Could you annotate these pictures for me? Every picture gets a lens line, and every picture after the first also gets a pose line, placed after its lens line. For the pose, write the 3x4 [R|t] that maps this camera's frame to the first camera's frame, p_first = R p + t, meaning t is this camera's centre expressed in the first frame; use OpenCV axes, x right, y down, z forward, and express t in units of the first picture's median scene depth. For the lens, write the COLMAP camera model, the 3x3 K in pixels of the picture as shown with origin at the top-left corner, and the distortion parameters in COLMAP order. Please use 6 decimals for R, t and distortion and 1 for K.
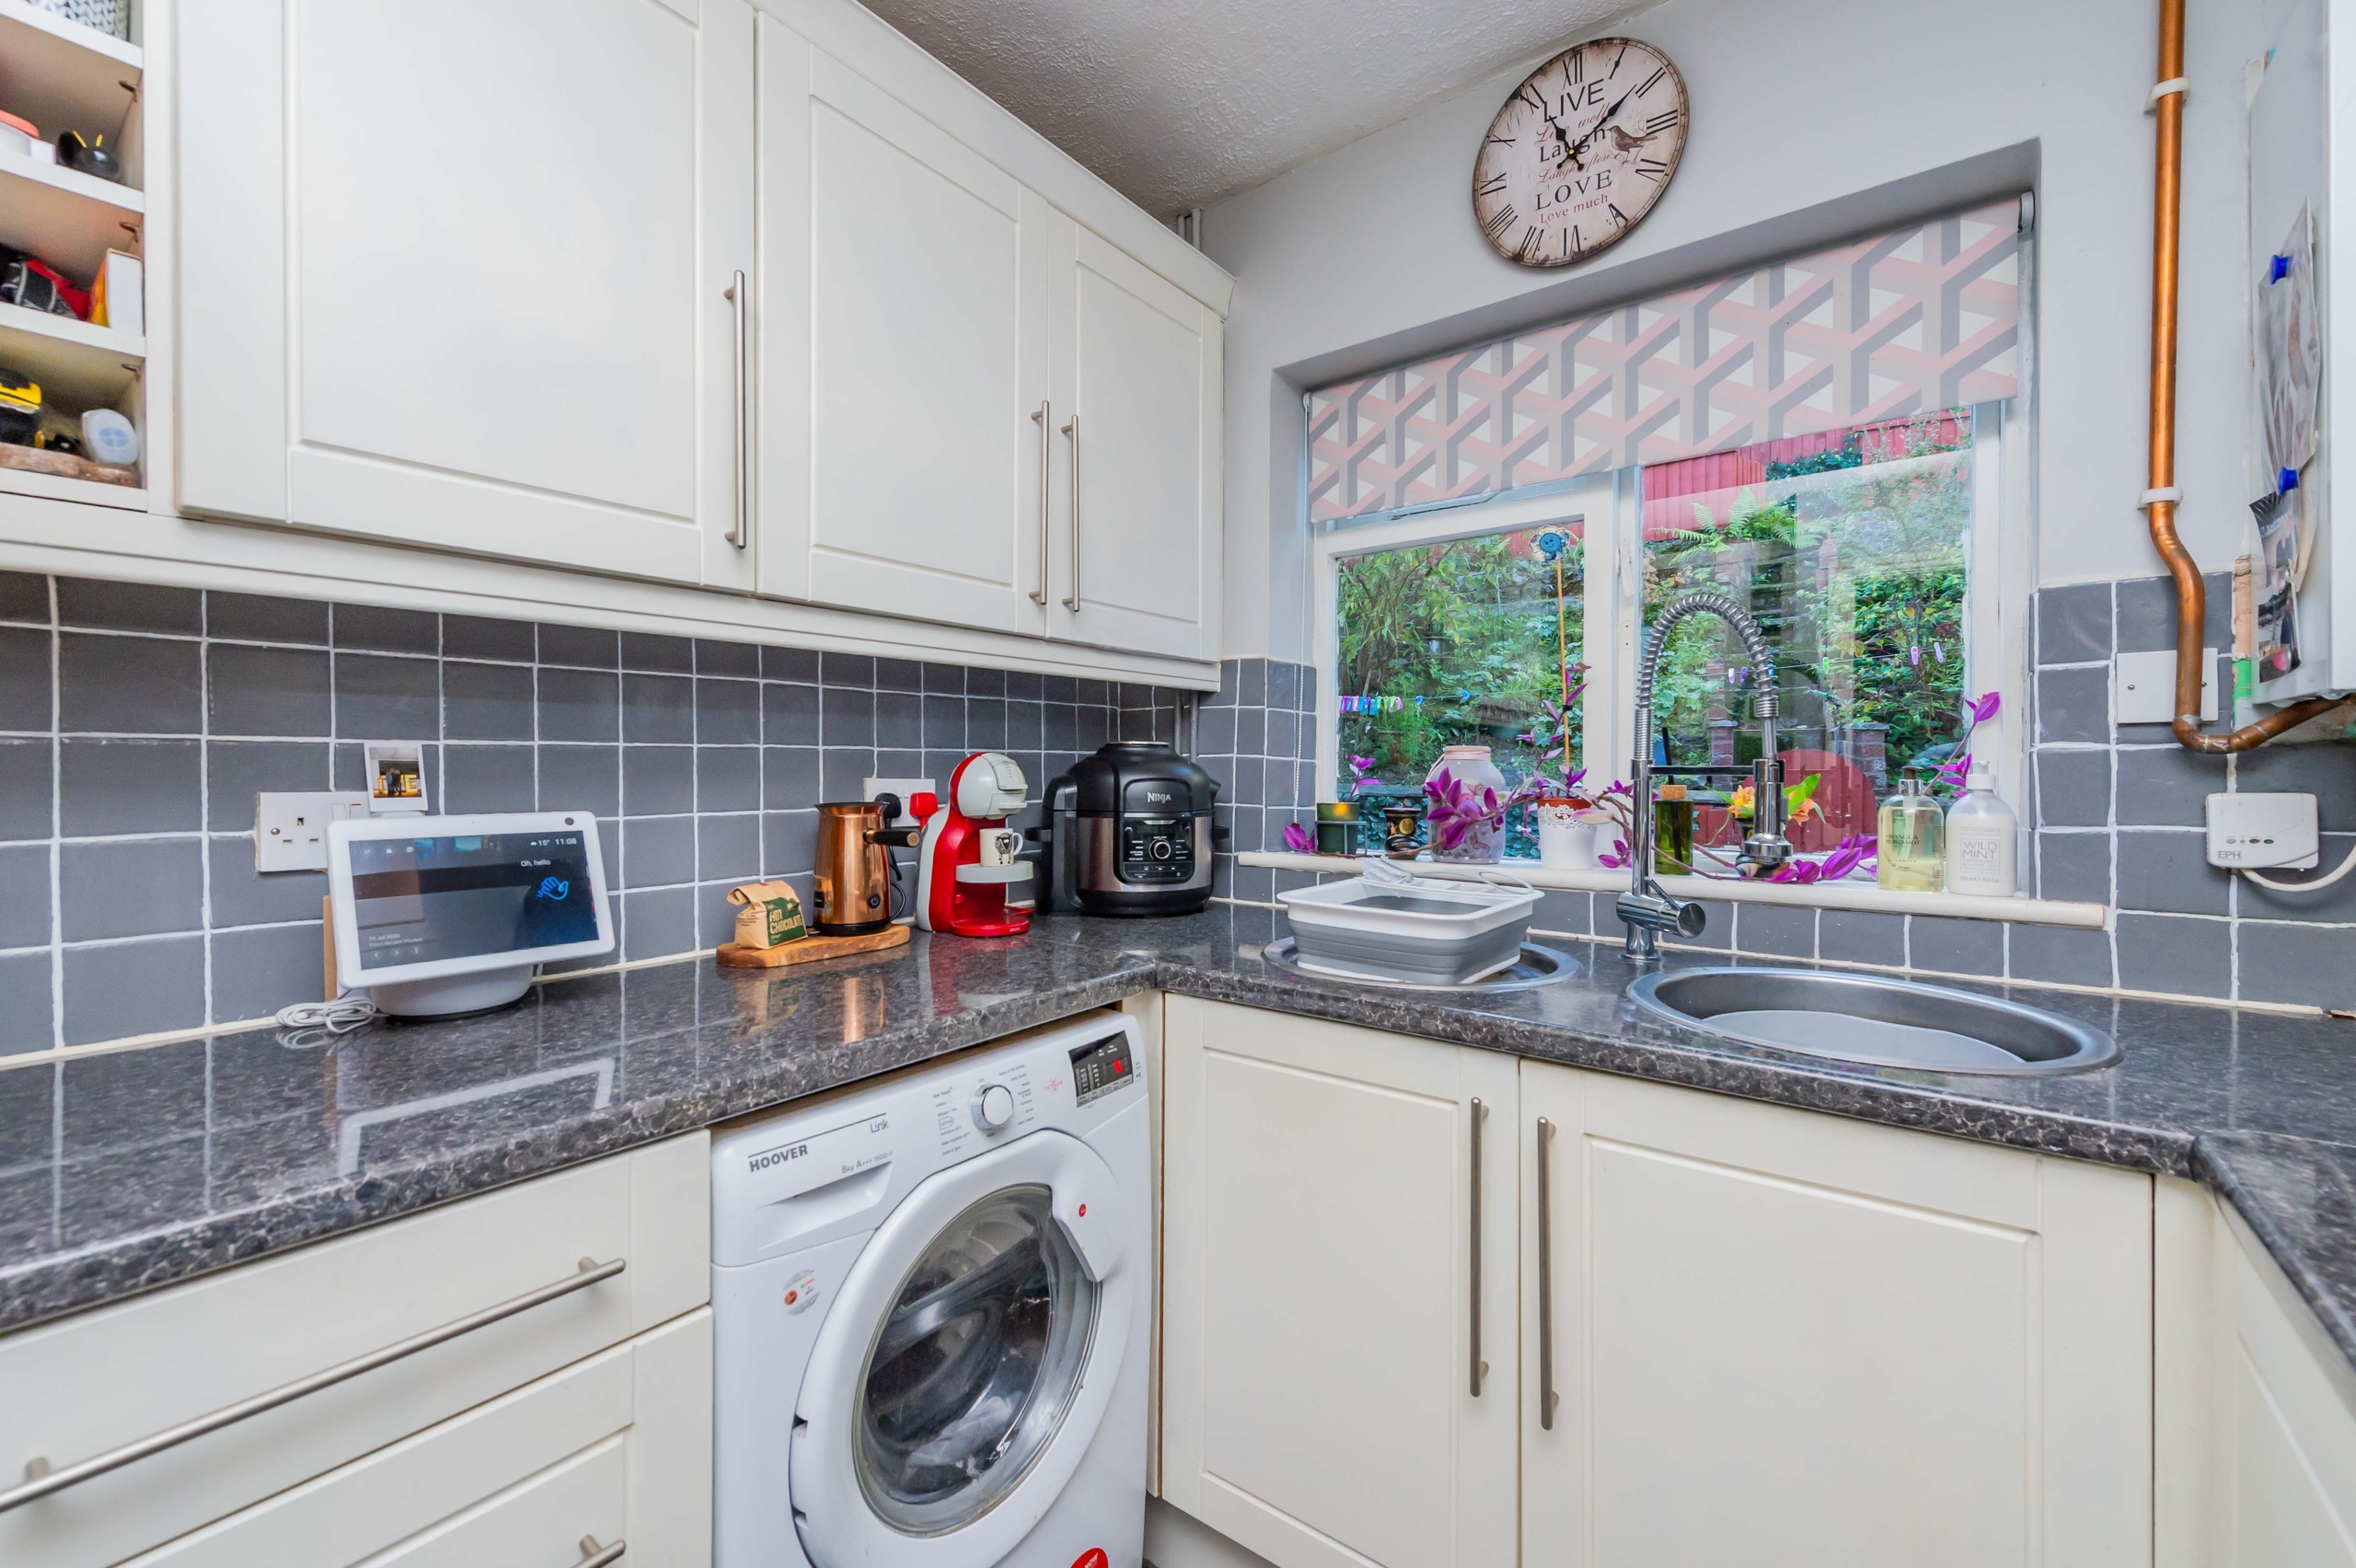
lens RADIAL K [[954.1, 0, 1185.6], [0, 954.1, 775.3], [0, 0, 1]] dist [0.011006, -0.006222]
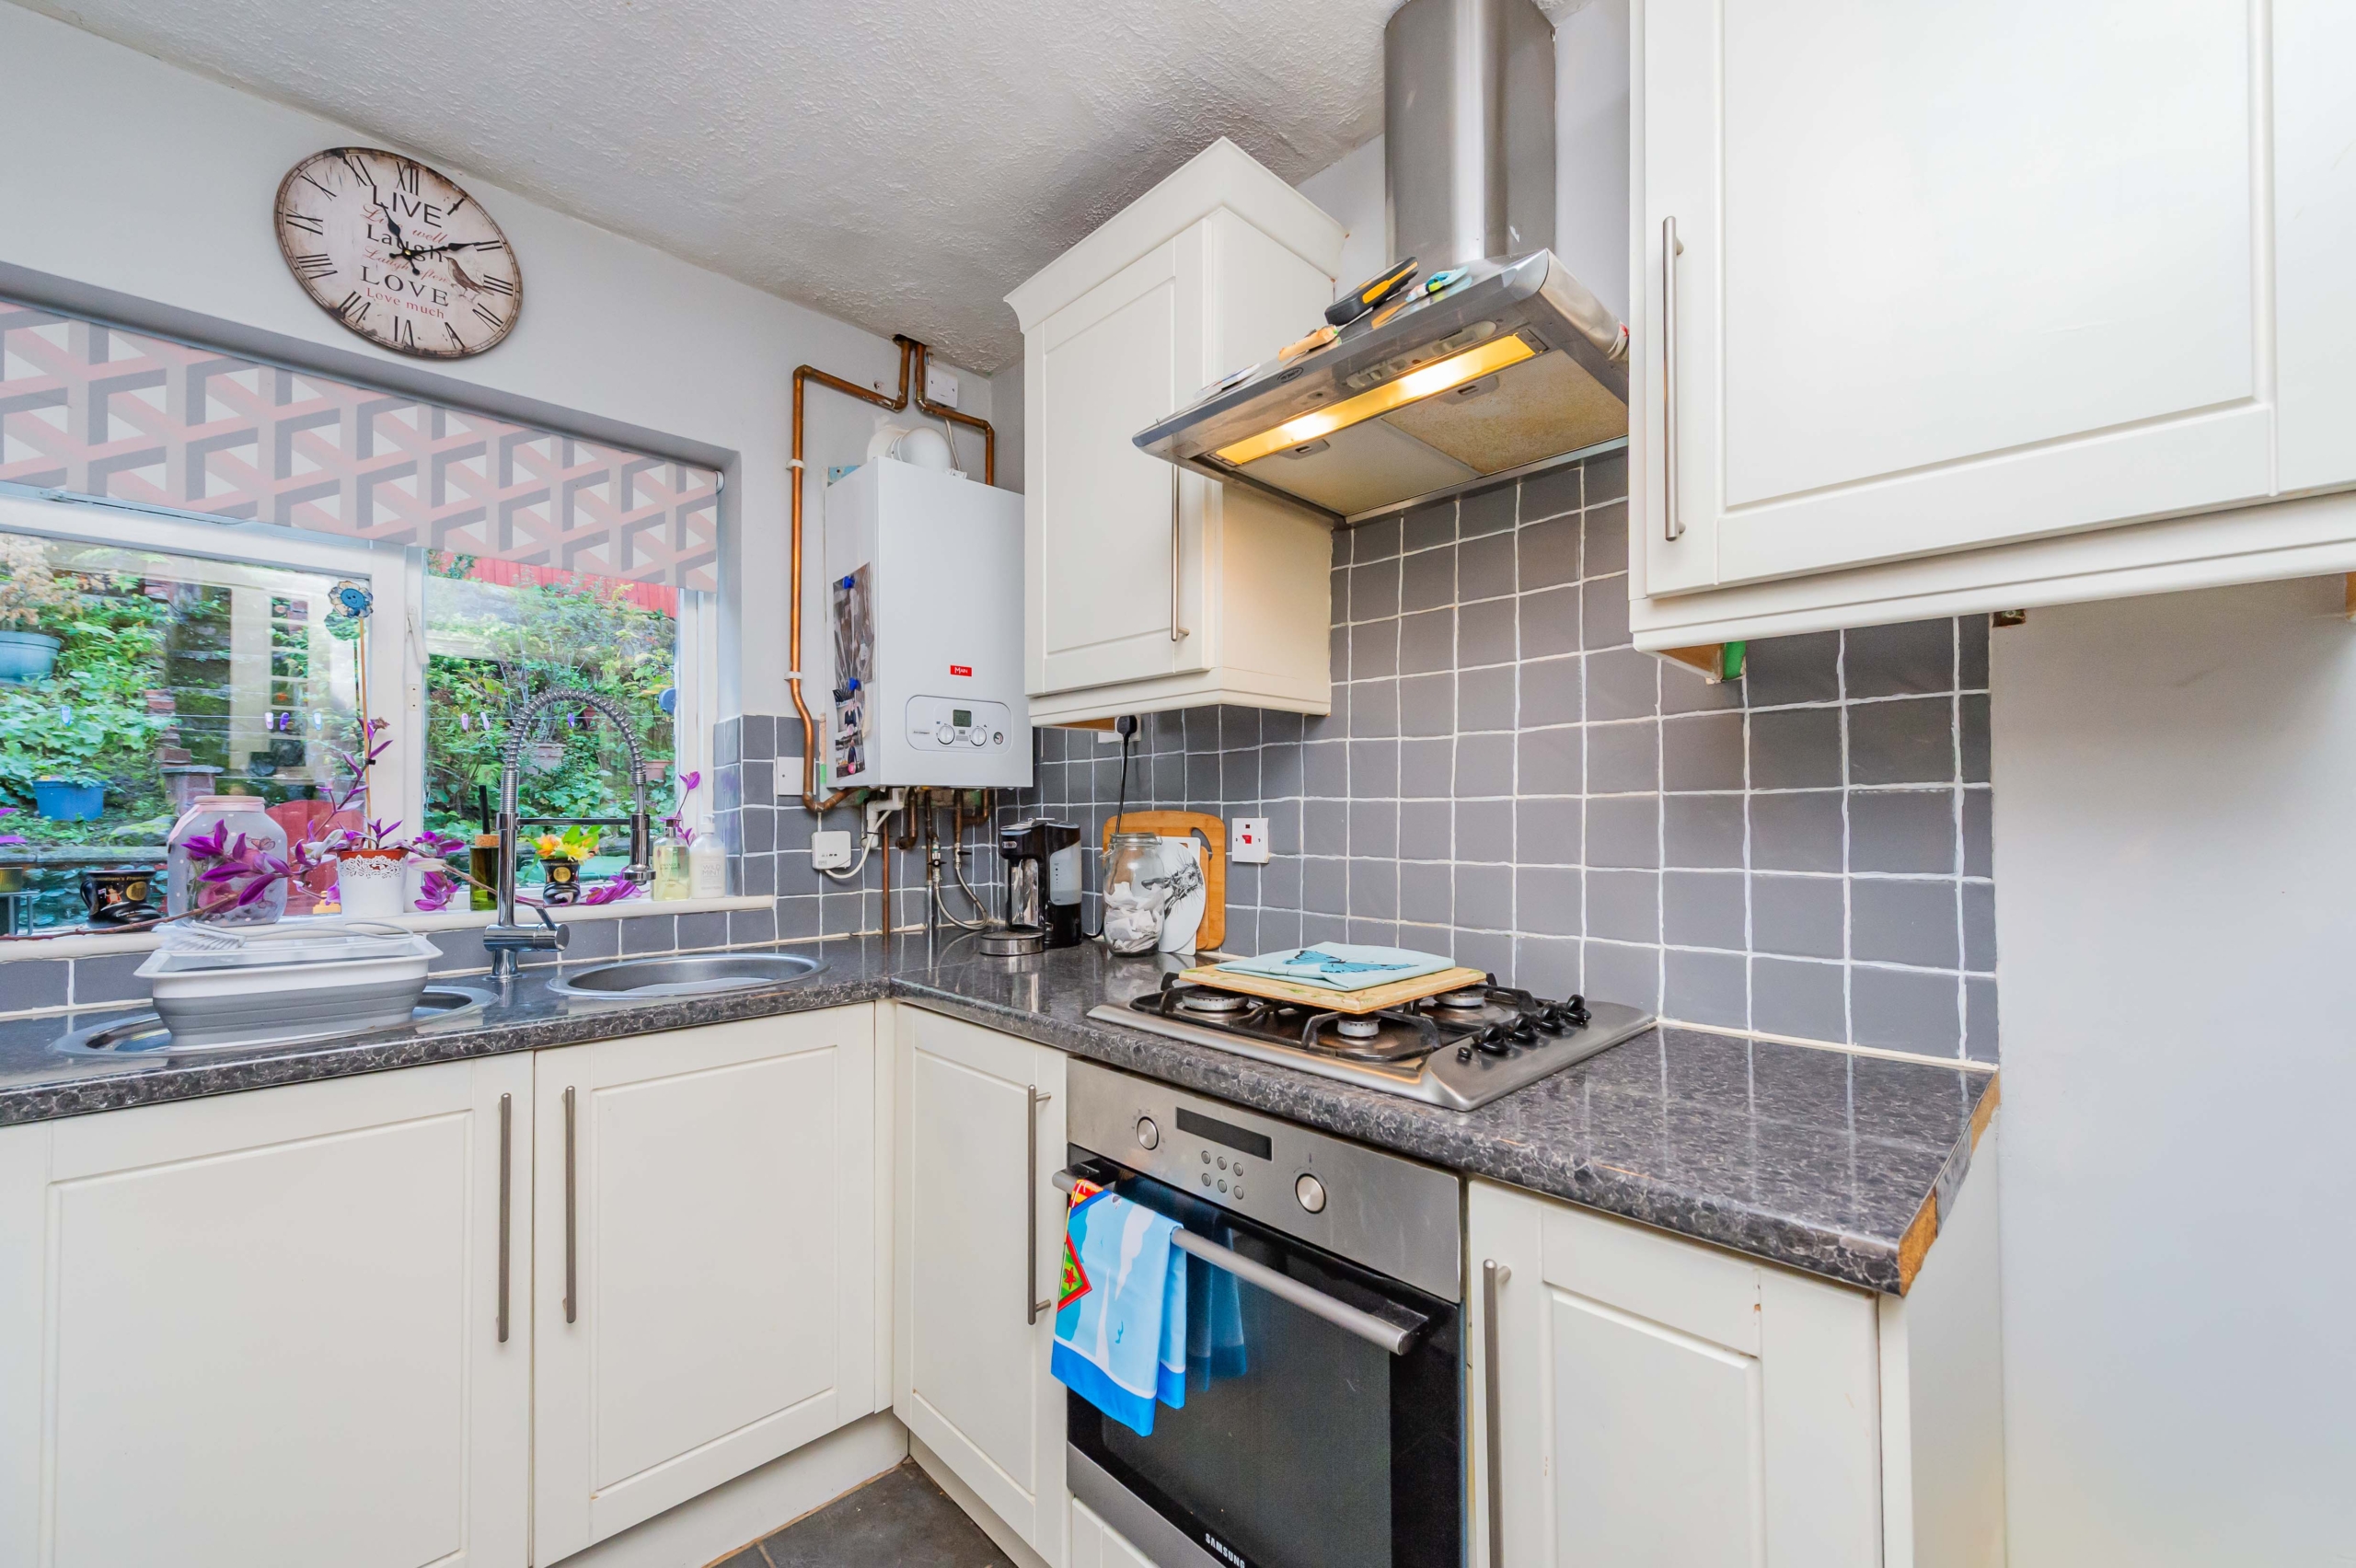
lens RADIAL K [[921.1, 0, 1164.7], [0, 921.1, 811.0], [0, 0, 1]] dist [0.001184, -0.000165]
pose [[0.160094, 0.006423, 0.987081, -0.493842], [0.009339, 0.999924, -0.008021, -0.001736], [-0.987058, 0.010503, 0.160021, -0.007345]]
